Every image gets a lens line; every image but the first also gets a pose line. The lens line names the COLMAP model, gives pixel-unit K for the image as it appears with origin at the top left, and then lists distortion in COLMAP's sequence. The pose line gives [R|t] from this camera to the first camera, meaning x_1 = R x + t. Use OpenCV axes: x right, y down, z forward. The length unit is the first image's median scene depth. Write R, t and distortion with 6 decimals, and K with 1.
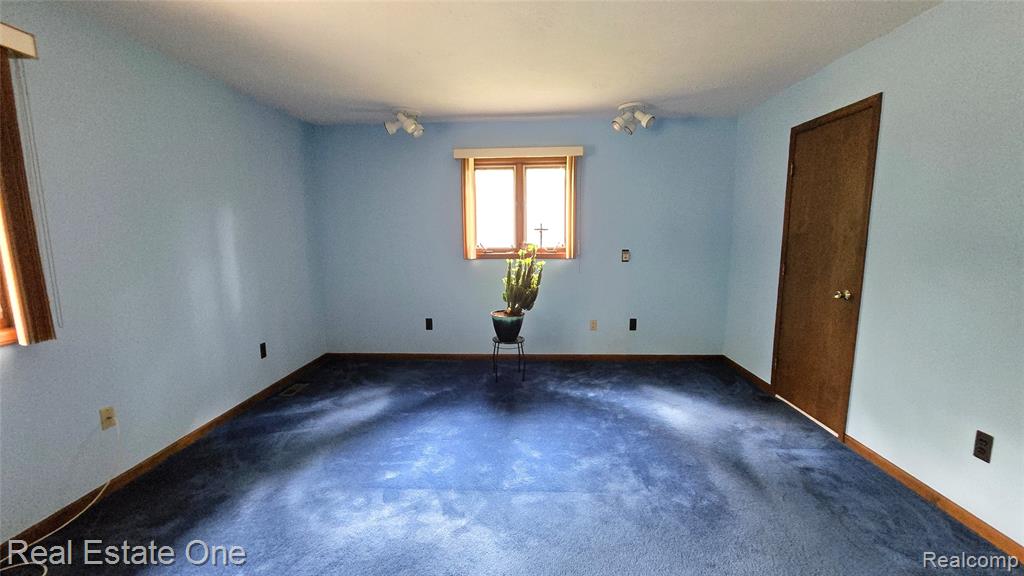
lens RADIAL K [[416.4, 0, 512.5], [0, 416.4, 289.3], [0, 0, 1]] dist [-0.001300, -0.000548]
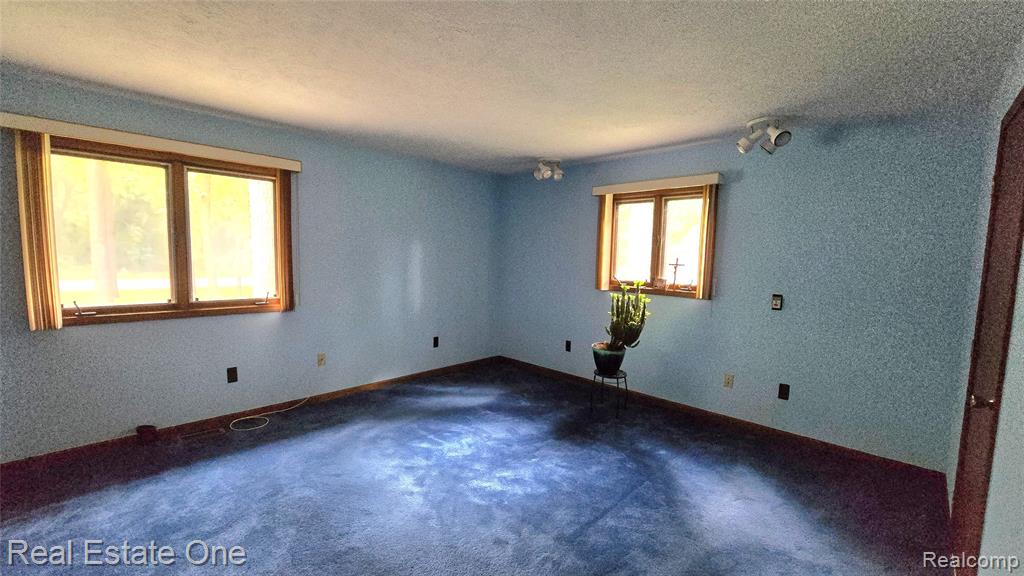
lens RADIAL K [[416.4, 0, 515.1], [0, 416.4, 288.5], [0, 0, 1]] dist [-0.001300, -0.000548]
pose [[0.753139, 0.080967, -0.652860, 0.467851], [-0.119008, 0.992792, -0.014163, -0.040725], [0.647008, 0.088363, 0.757346, 0.084310]]
